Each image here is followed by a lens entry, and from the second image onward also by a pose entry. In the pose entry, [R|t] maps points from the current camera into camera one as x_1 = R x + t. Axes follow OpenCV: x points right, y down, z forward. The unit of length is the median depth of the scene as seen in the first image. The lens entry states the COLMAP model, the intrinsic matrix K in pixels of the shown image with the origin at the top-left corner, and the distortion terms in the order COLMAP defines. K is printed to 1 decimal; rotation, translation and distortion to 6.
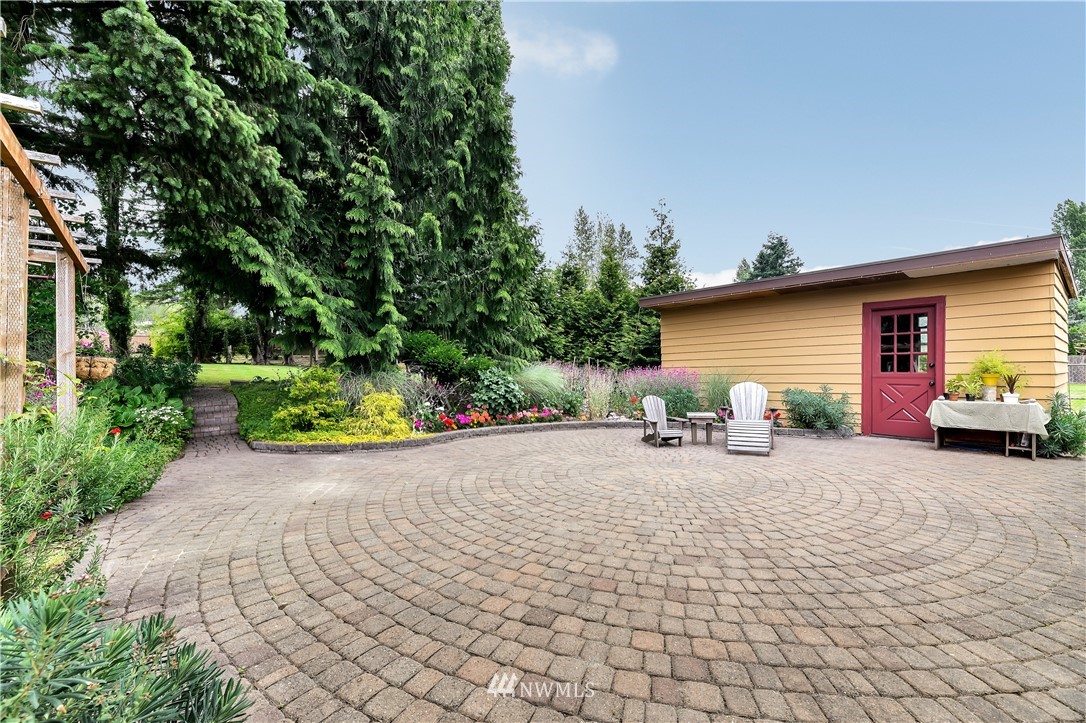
lens RADIAL K [[459.3, 0, 540.2], [0, 459.3, 366.0], [0, 0, 1]] dist [0.001721, 0.000008]
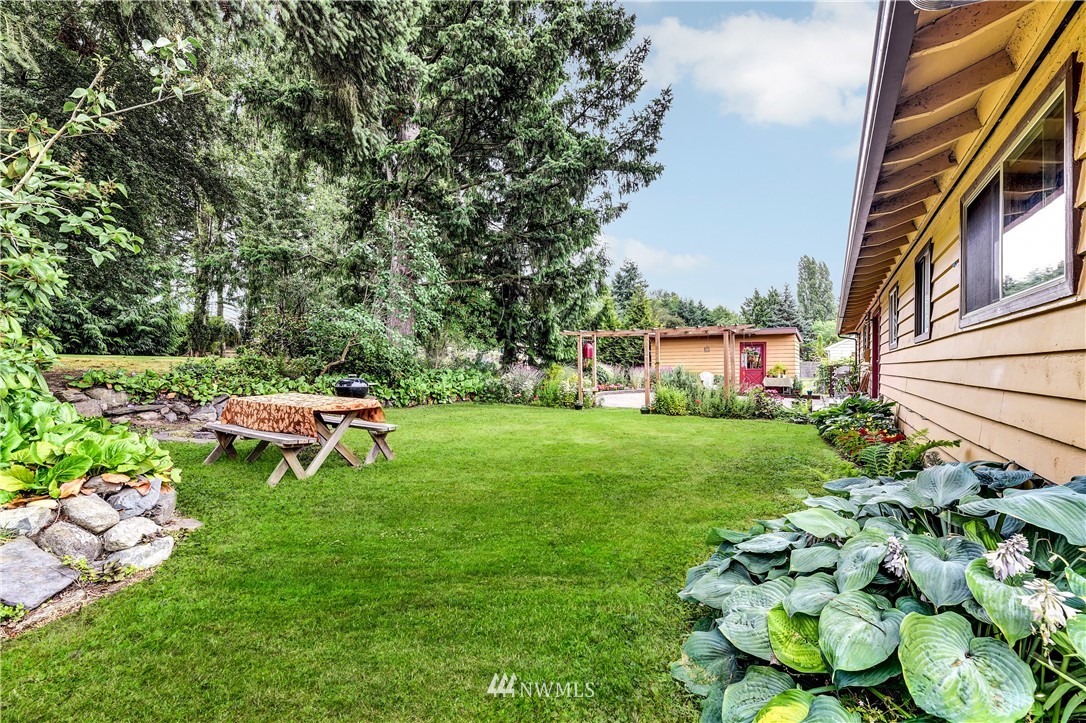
lens RADIAL K [[459.3, 0, 545.5], [0, 459.3, 363.1], [0, 0, 1]] dist [0.001721, 0.000008]
pose [[0.946637, 0.008955, 0.322177, -1.306198], [-0.006103, 0.999933, -0.009861, 0.014918], [-0.322244, 0.007368, 0.946628, -1.232649]]
